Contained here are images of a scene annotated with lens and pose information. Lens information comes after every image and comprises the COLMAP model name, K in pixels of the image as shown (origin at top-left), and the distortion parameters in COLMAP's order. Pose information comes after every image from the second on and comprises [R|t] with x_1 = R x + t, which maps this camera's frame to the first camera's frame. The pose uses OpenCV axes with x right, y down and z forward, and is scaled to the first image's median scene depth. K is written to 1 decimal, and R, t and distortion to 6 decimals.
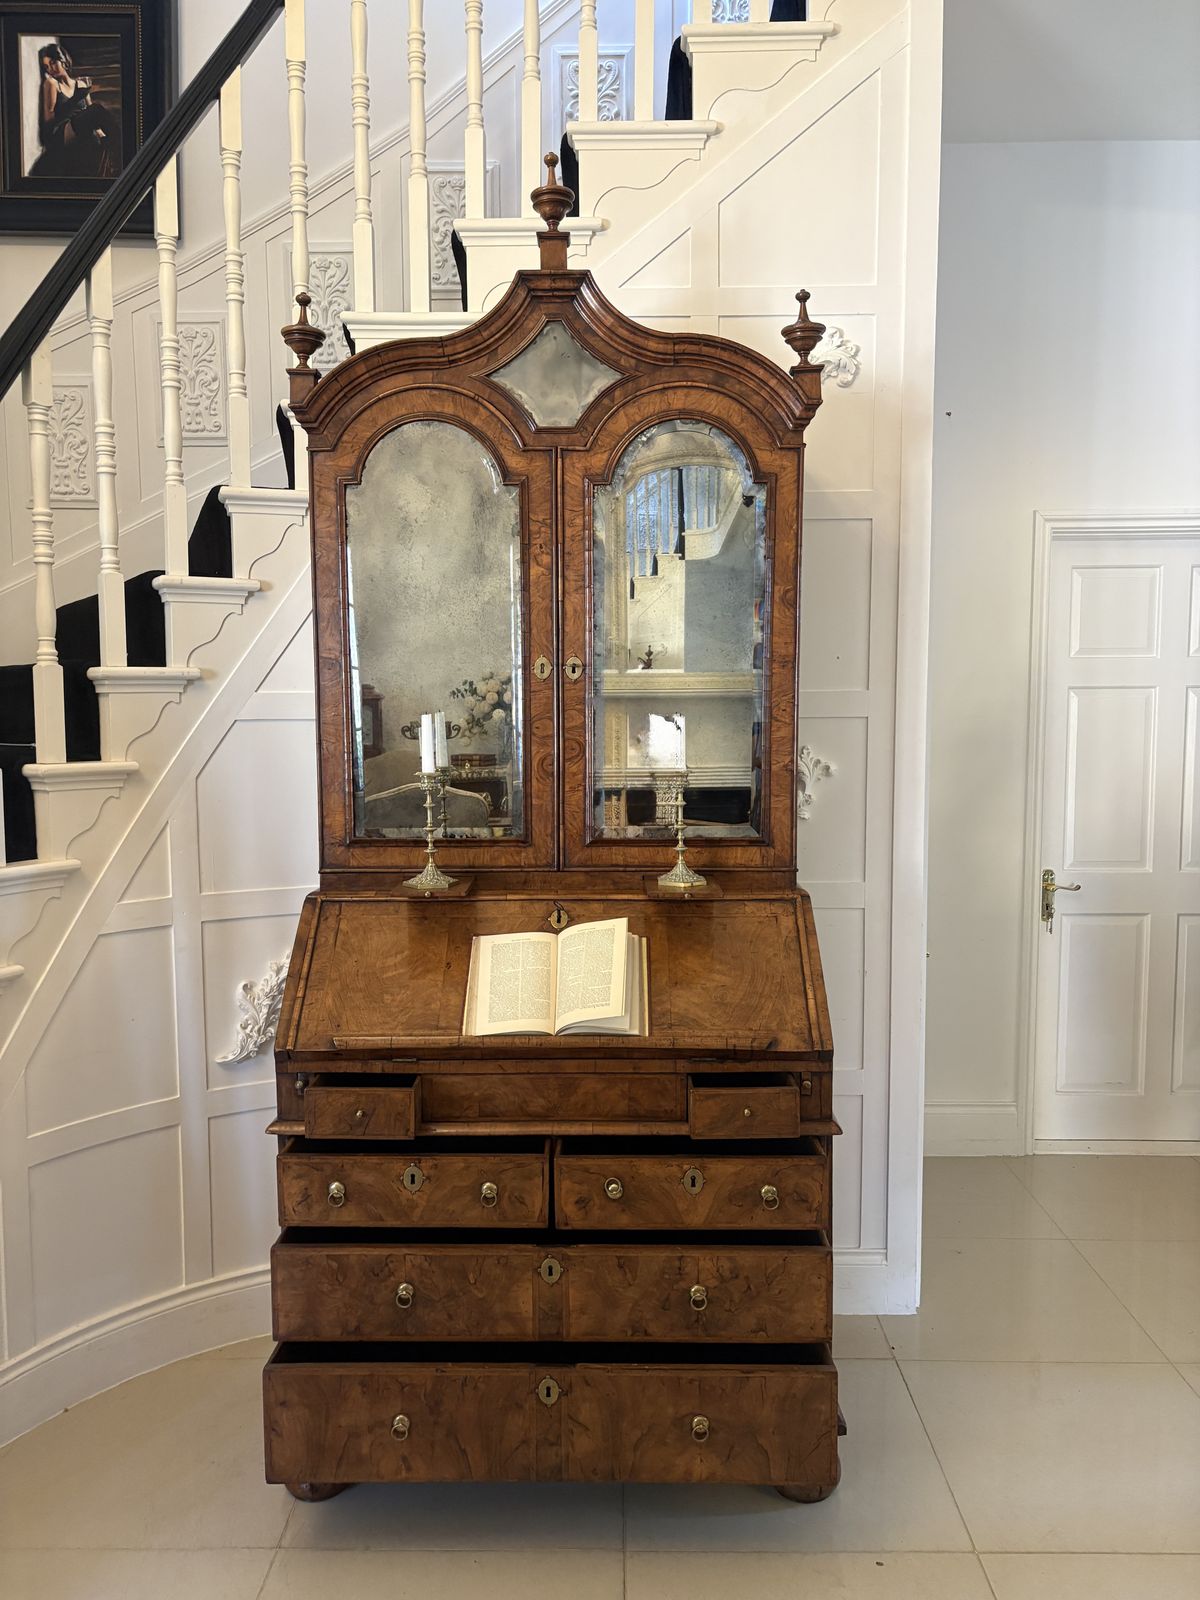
lens RADIAL K [[1212.1, 0, 598.4], [0, 1212.1, 805.3], [0, 0, 1]] dist [0.032952, -0.035240]
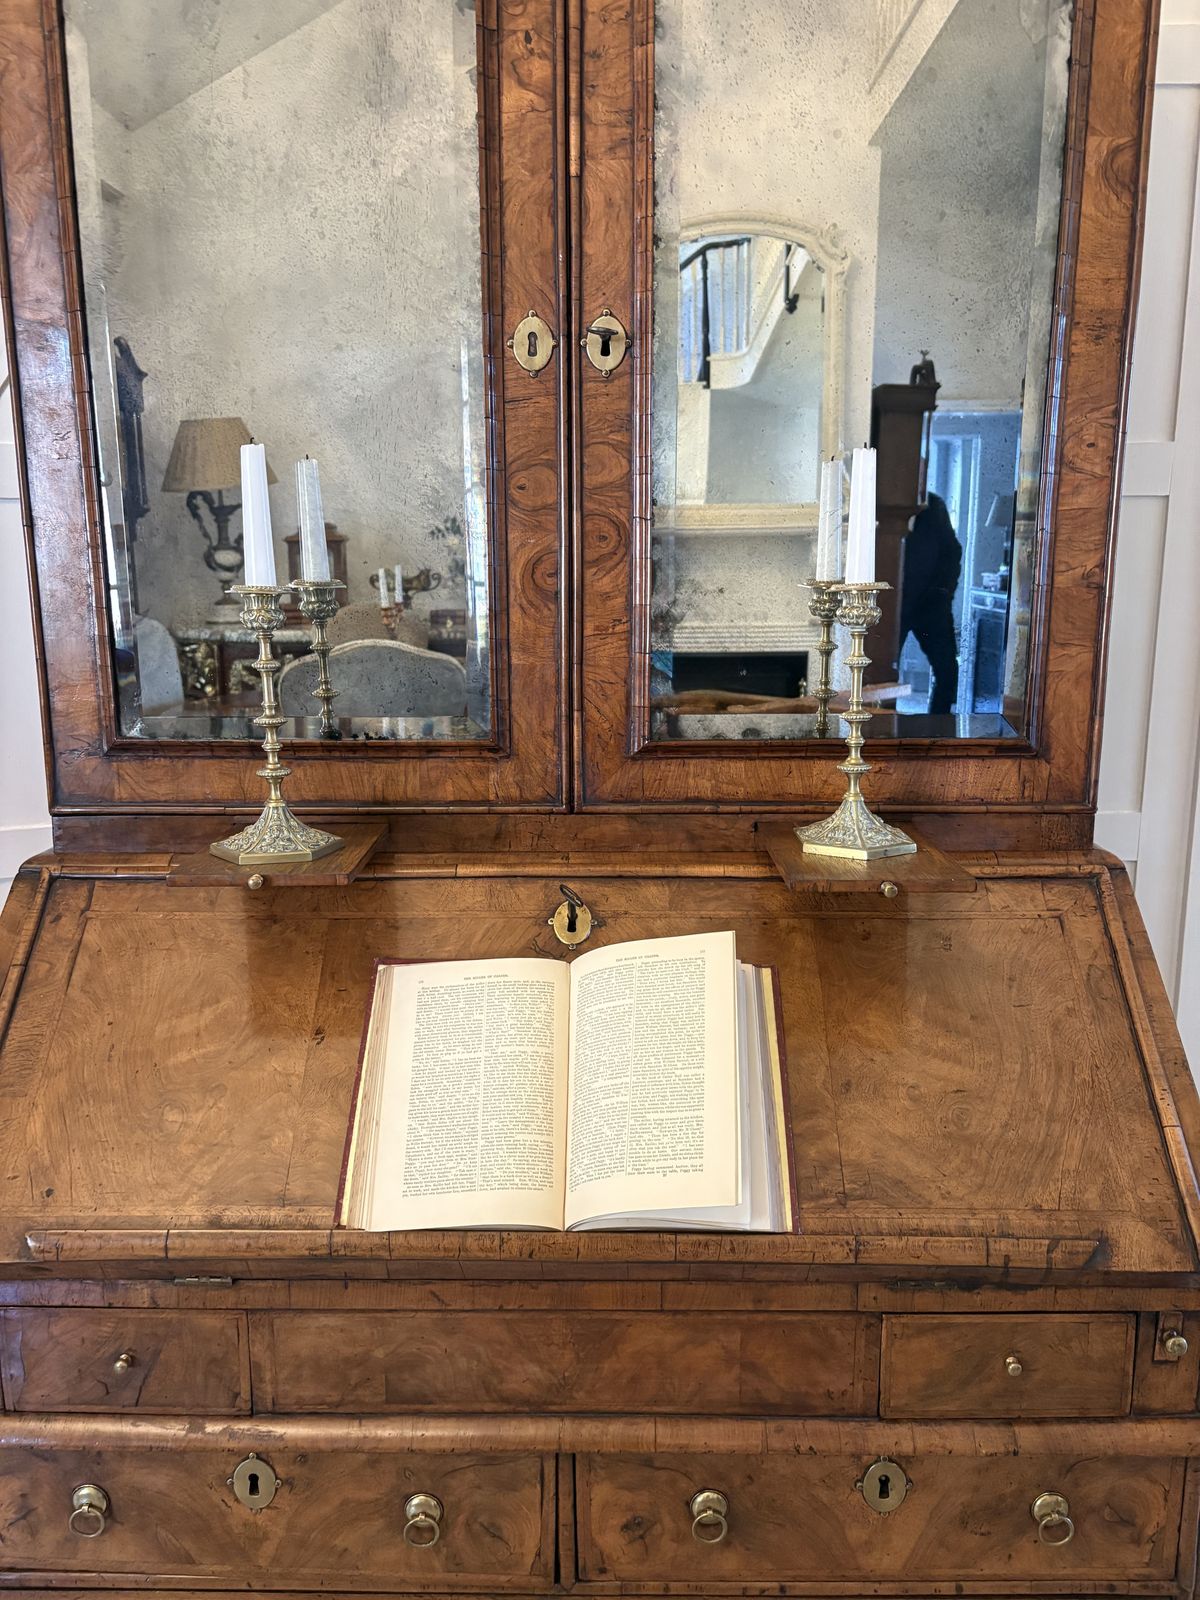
lens RADIAL K [[1212.1, 0, 600.4], [0, 1212.1, 799.5], [0, 0, 1]] dist [0.032952, -0.035240]
pose [[0.999998, 0.000673, -0.001871, -0.021430], [-0.000481, 0.994935, 0.100516, 0.003851], [0.001929, -0.100515, 0.994934, 0.558802]]
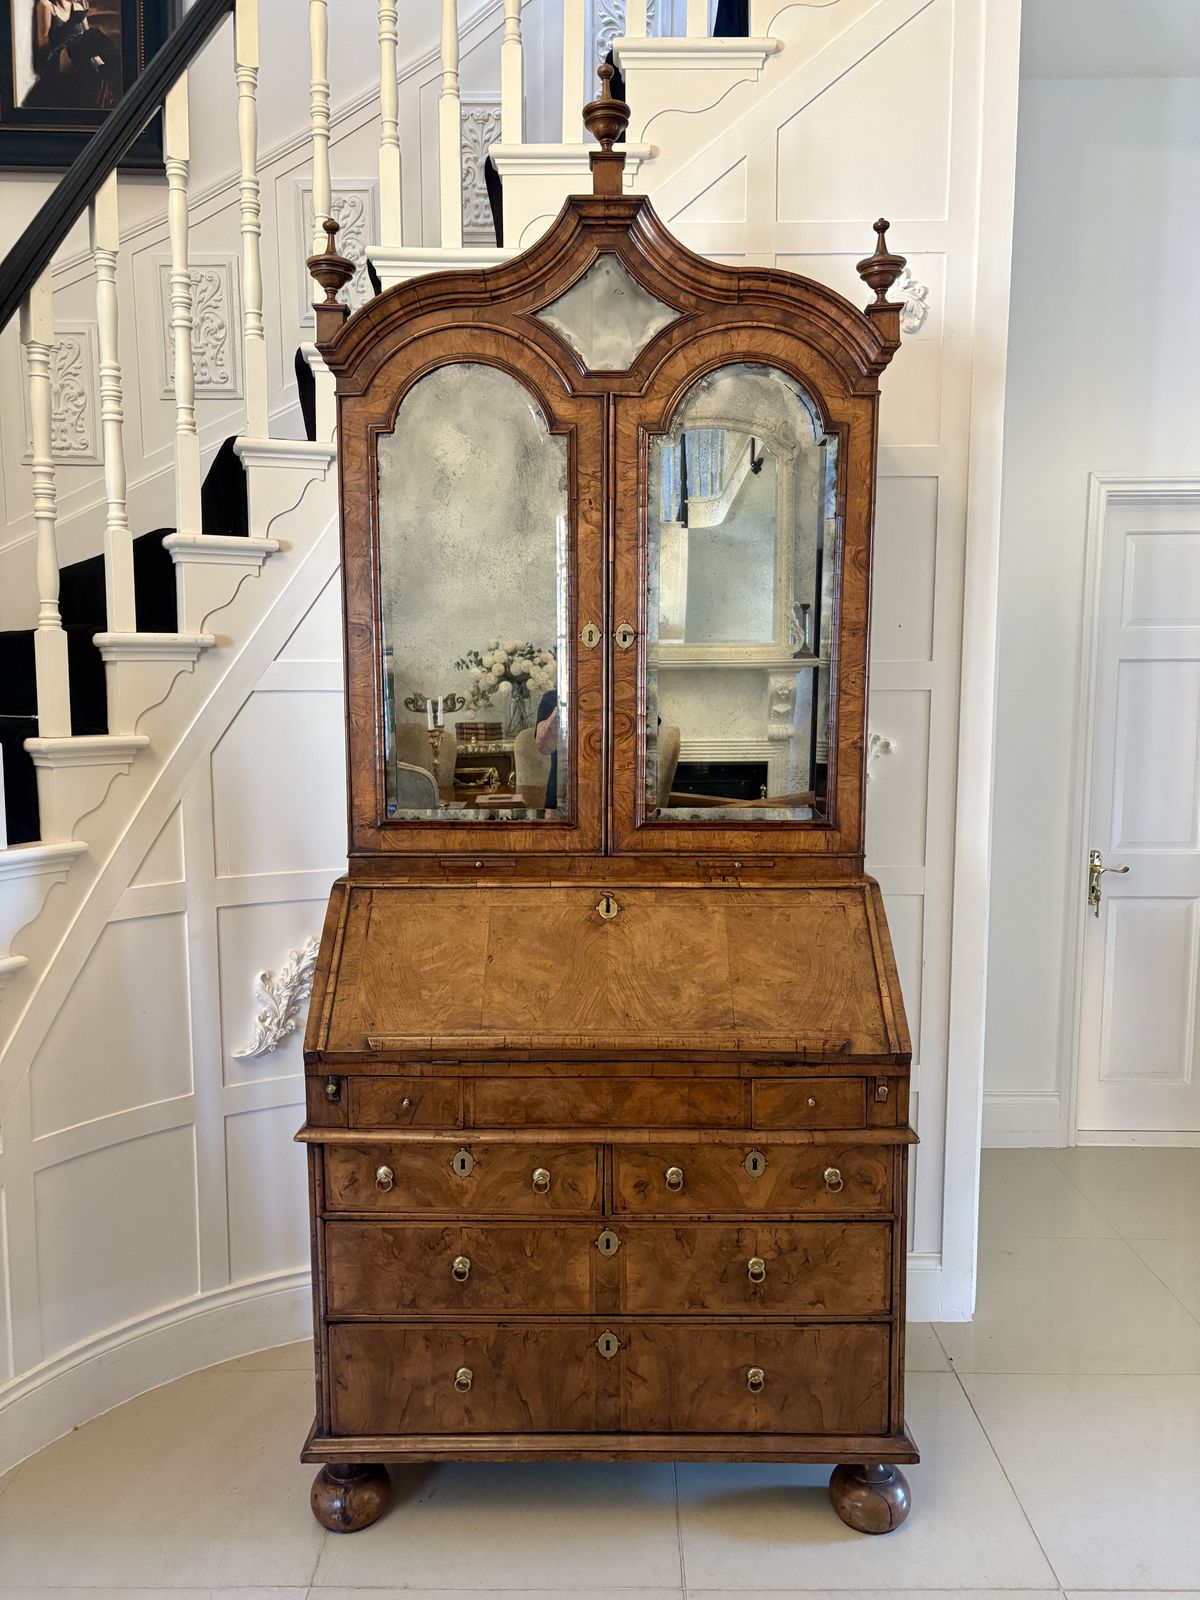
lens RADIAL K [[1212.1, 0, 598.1], [0, 1212.1, 806.2], [0, 0, 1]] dist [0.032952, -0.035240]
pose [[0.999966, 0.003187, 0.007633, -0.047736], [-0.003367, 0.999712, 0.023742, -0.005861], [-0.007556, -0.023767, 0.999689, 0.078179]]
